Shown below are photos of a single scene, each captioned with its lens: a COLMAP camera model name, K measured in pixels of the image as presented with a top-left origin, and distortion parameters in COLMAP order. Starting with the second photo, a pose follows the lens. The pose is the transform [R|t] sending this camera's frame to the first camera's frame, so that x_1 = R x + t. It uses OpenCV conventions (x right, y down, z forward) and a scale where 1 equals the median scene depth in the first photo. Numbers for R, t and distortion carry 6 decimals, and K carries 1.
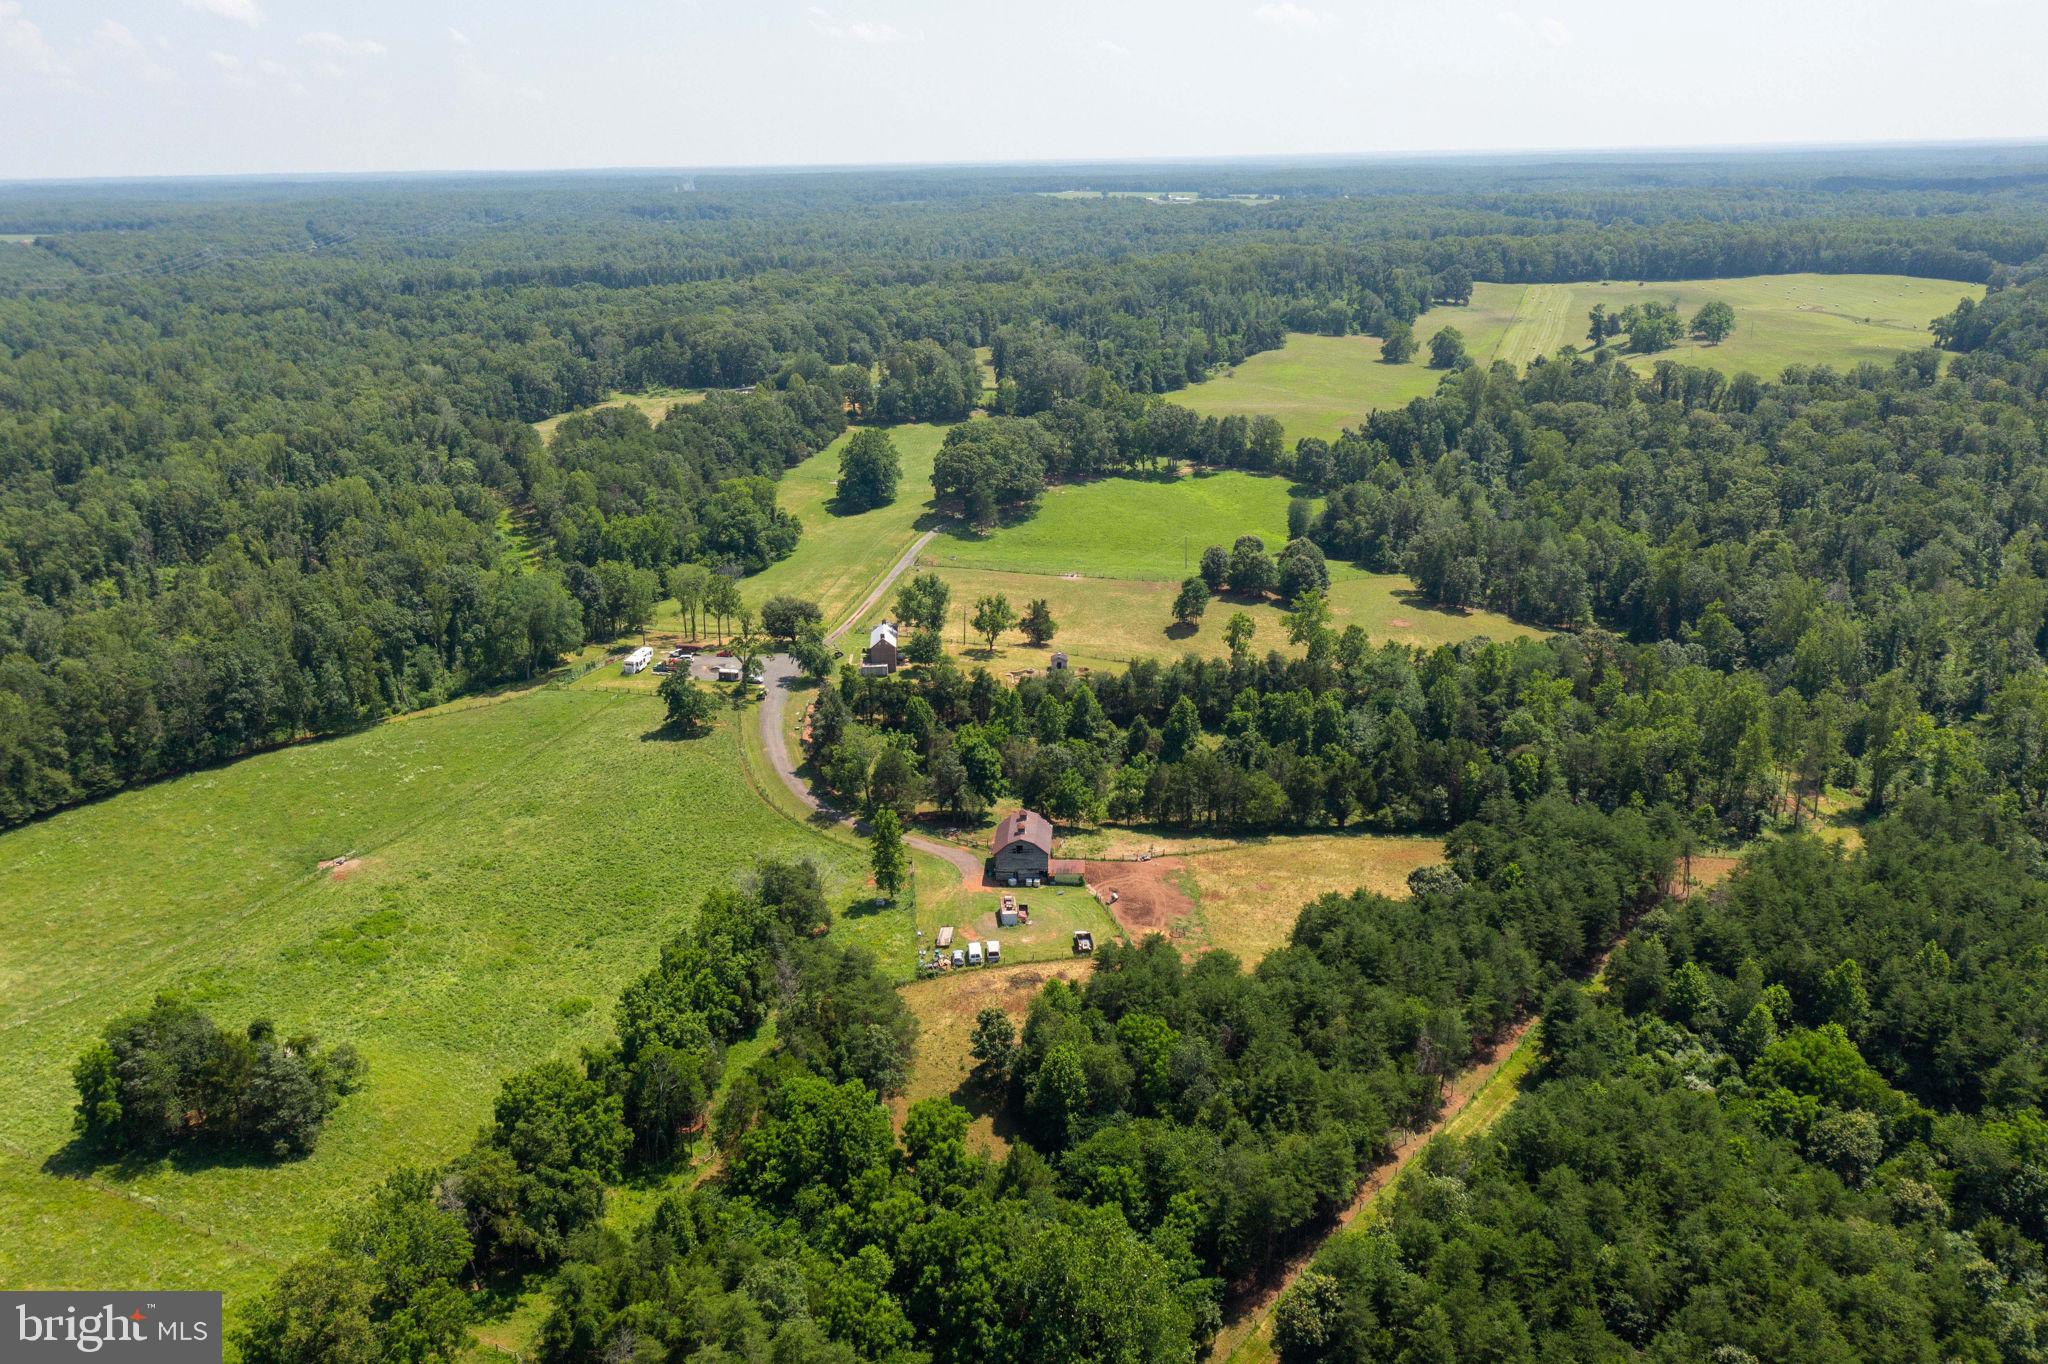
lens RADIAL K [[1606.8, 0, 1024.0], [0, 1606.8, 682.0], [0, 0, 1]] dist [-0.005218, 0.003523]
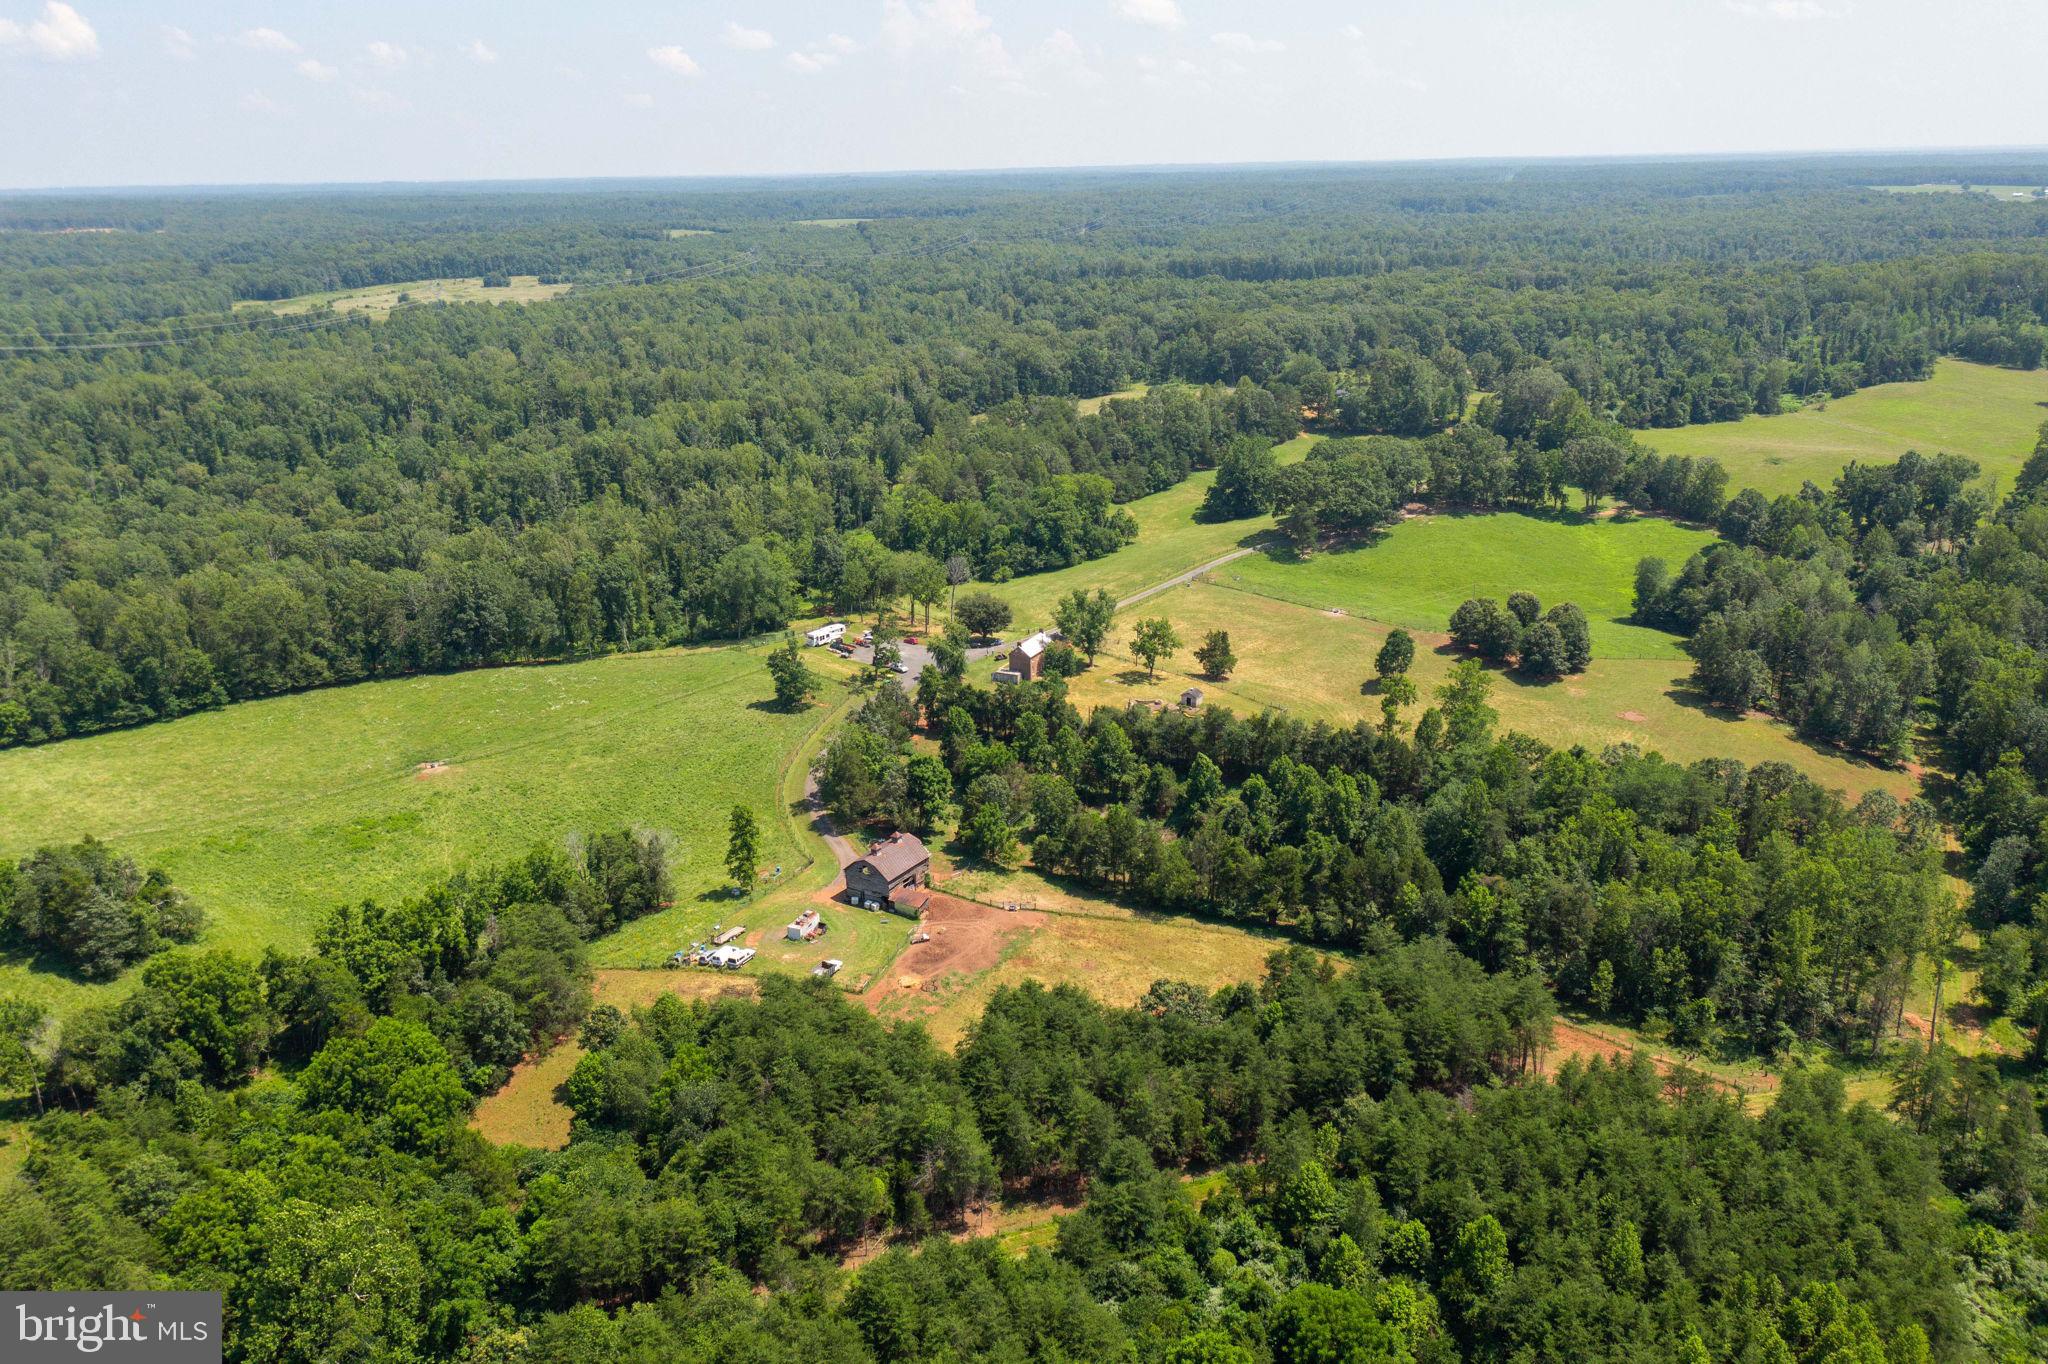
lens RADIAL K [[1606.8, 0, 1024.0], [0, 1606.8, 682.0], [0, 0, 1]] dist [-0.005218, 0.003523]
pose [[0.867835, 0.148542, -0.474128, 0.253217], [-0.145884, 0.988383, 0.042632, -0.031425], [0.474952, 0.032170, 0.879423, 0.082813]]
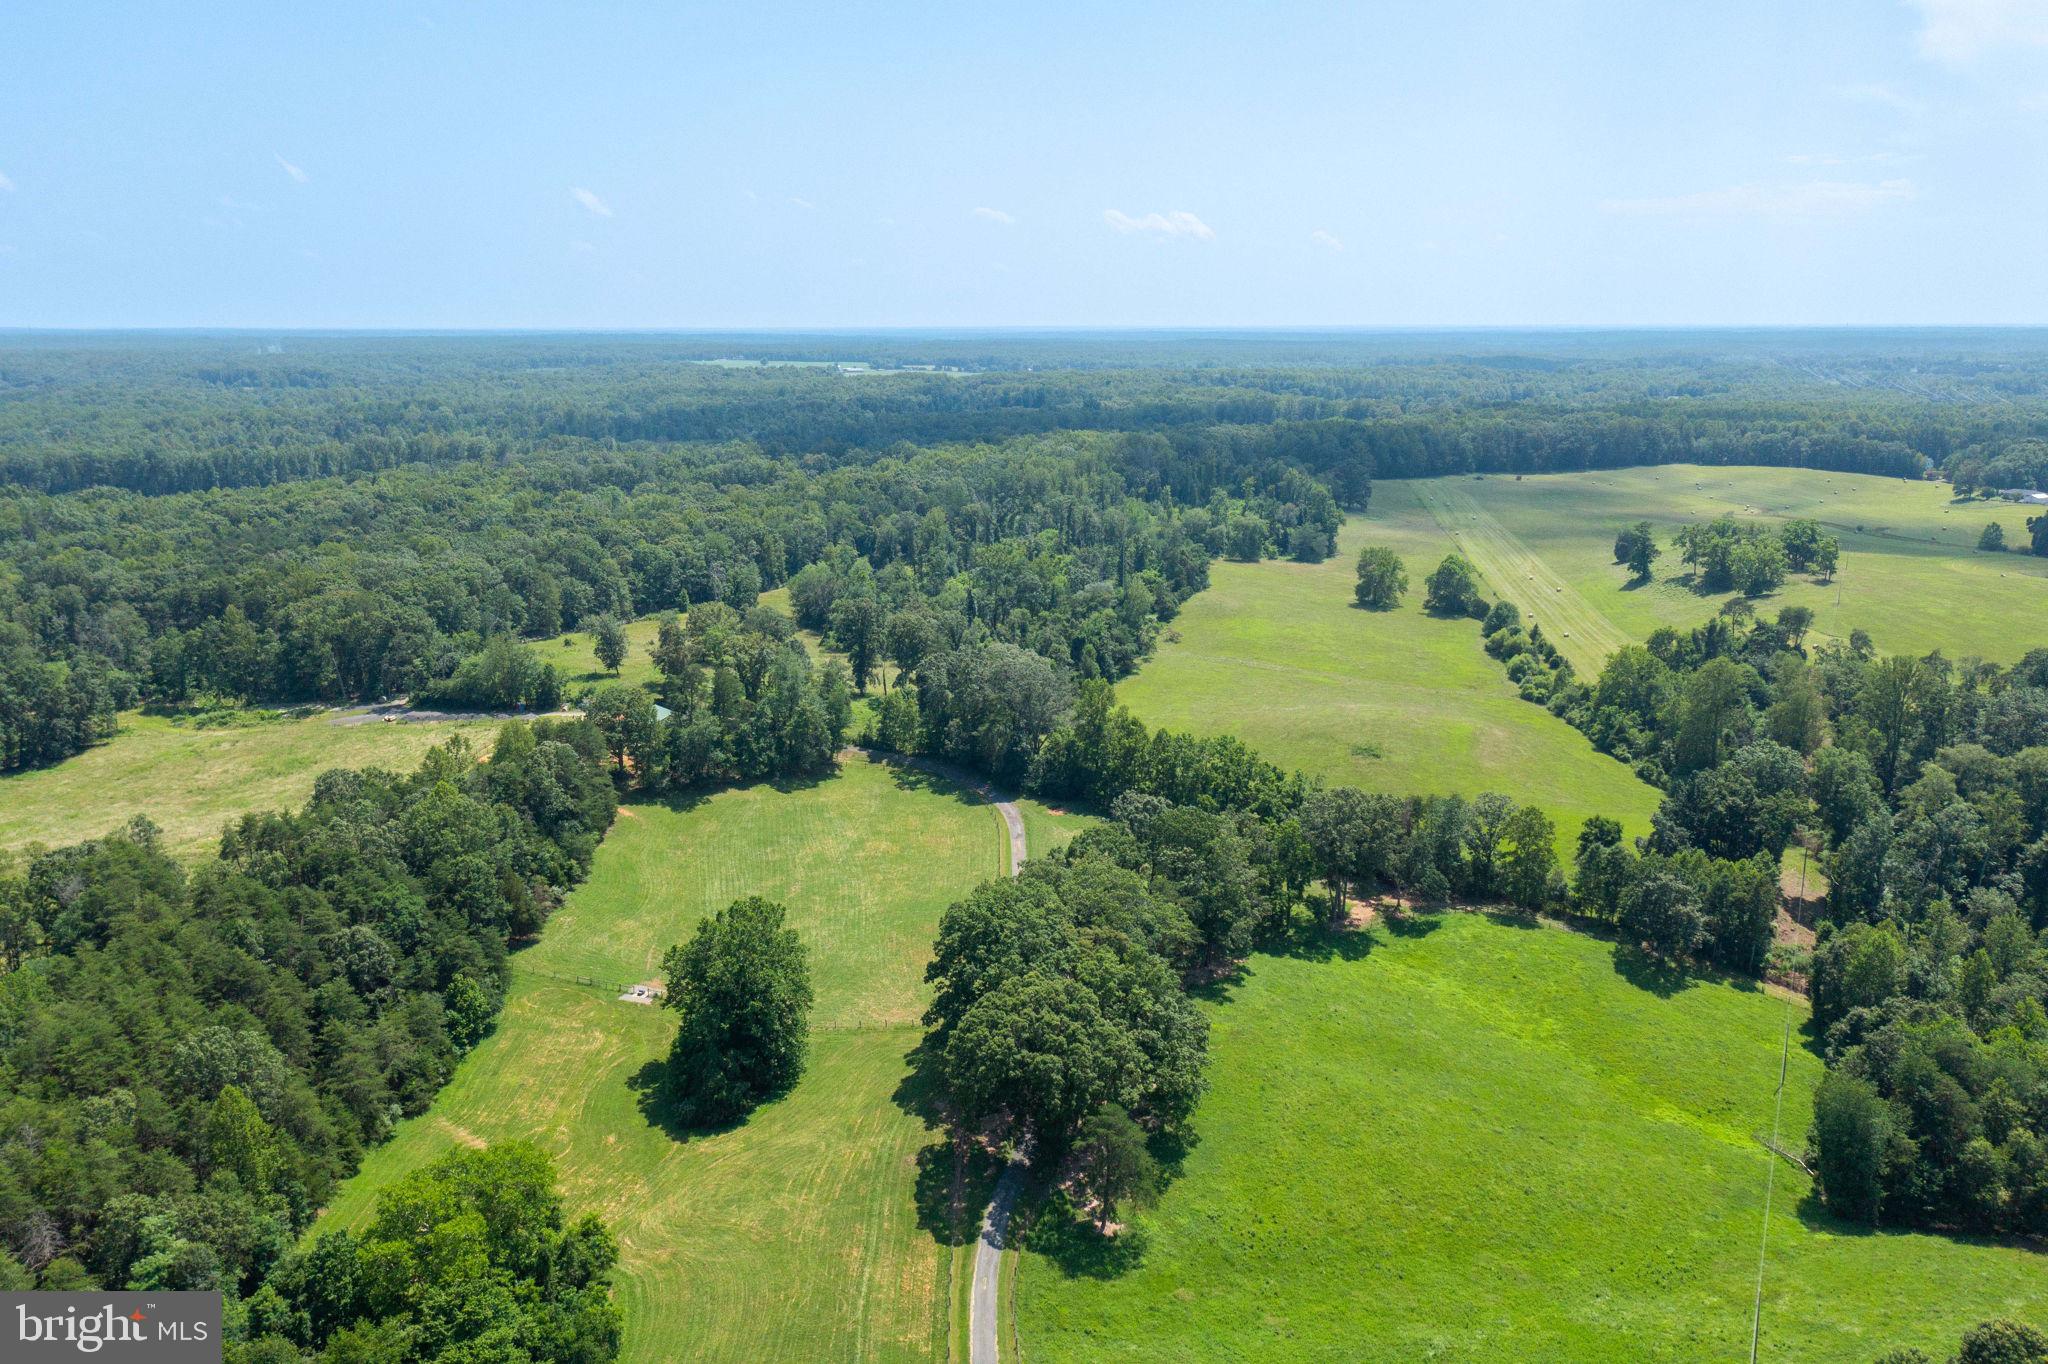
lens RADIAL K [[1514.4, 0, 1024.0], [0, 1514.4, 682.0], [0, 0, 1]] dist [0.002598, 0.000674]
pose [[0.968170, -0.039867, 0.247096, -0.114804], [0.061389, 0.994902, -0.080014, -0.171932], [-0.242646, 0.092636, 0.965682, 0.562512]]
